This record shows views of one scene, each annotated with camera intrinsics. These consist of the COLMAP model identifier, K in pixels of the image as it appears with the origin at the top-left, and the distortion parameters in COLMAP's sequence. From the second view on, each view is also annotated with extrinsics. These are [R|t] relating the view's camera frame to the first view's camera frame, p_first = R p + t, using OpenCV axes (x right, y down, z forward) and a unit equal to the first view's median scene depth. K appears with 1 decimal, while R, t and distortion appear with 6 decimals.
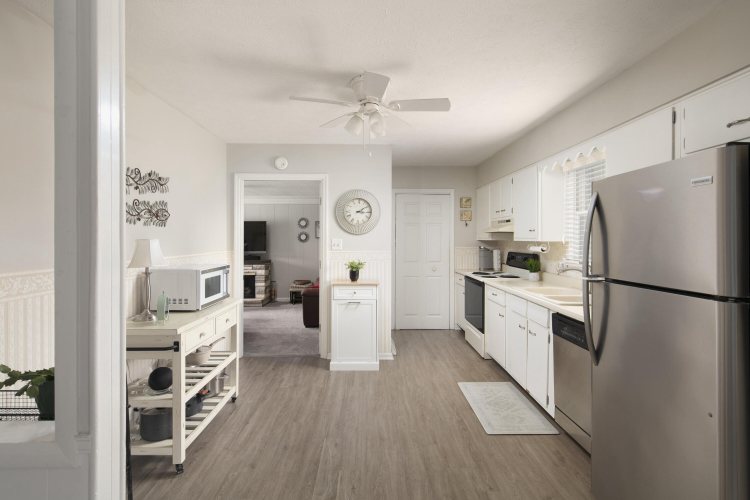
lens RADIAL K [[369.1, 0, 374.0], [0, 369.1, 237.8], [0, 0, 1]] dist [0.014979, -0.000070]
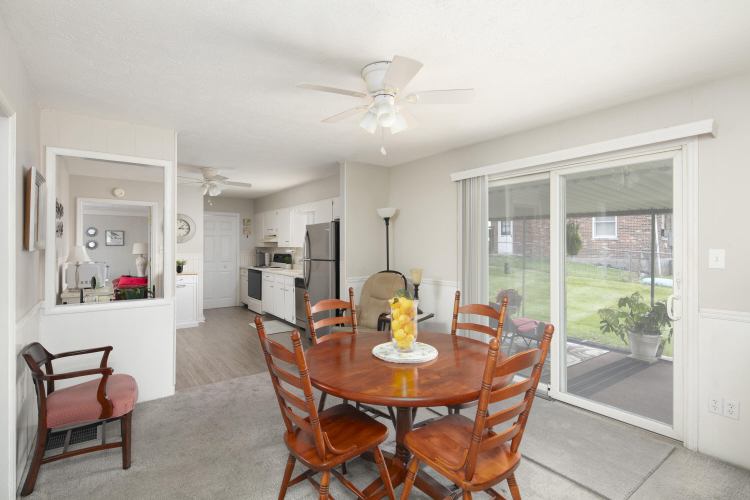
lens RADIAL K [[365.4, 0, 373.1], [0, 365.4, 246.9], [0, 0, 1]] dist [0.014239, 0.000046]
pose [[0.812152, -0.002304, 0.583441, -0.284452], [0.000053, 0.999992, 0.003875, 0.001150], [-0.583445, -0.003117, 0.812146, -0.717313]]
